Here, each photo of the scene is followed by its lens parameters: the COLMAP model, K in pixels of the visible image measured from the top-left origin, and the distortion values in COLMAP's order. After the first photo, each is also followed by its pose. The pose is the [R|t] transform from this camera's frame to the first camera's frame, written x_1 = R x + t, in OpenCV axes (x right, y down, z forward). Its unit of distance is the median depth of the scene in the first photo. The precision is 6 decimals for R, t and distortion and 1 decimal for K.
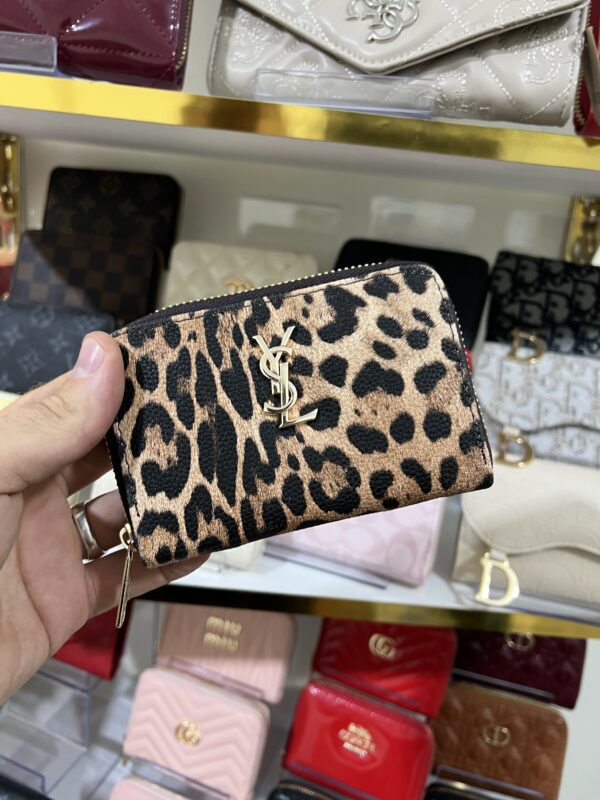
lens RADIAL K [[603.0, 0, 293.1], [0, 603.0, 401.6], [0, 0, 1]] dist [0.003271, -0.022696]
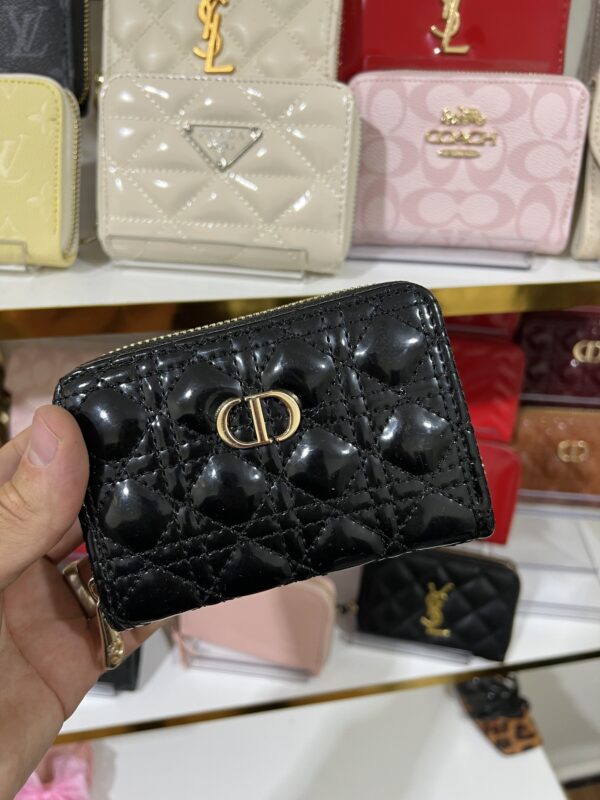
lens RADIAL K [[603.0, 0, 292.2], [0, 603.0, 405.2], [0, 0, 1]] dist [0.003271, -0.022696]
pose [[0.983723, -0.162367, 0.076987, -0.163001], [0.134371, 0.949129, 0.284777, 0.173307], [-0.119309, -0.269796, 0.955497, 0.189198]]
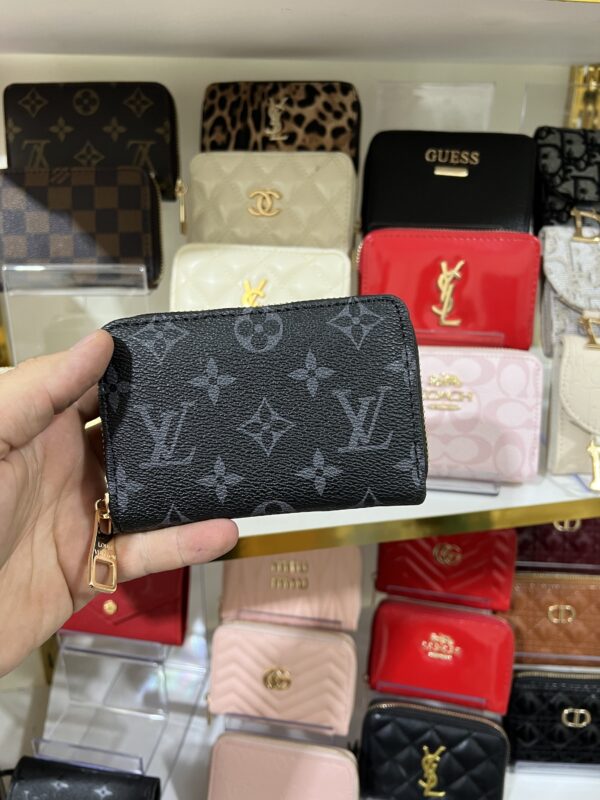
lens RADIAL K [[603.0, 0, 288.0], [0, 603.0, 405.5], [0, 0, 1]] dist [0.003271, -0.022696]
pose [[0.977770, -0.168484, 0.124818, -0.208785], [0.152768, 0.980155, 0.126326, -0.003518], [-0.143625, -0.104450, 0.984105, 0.085287]]
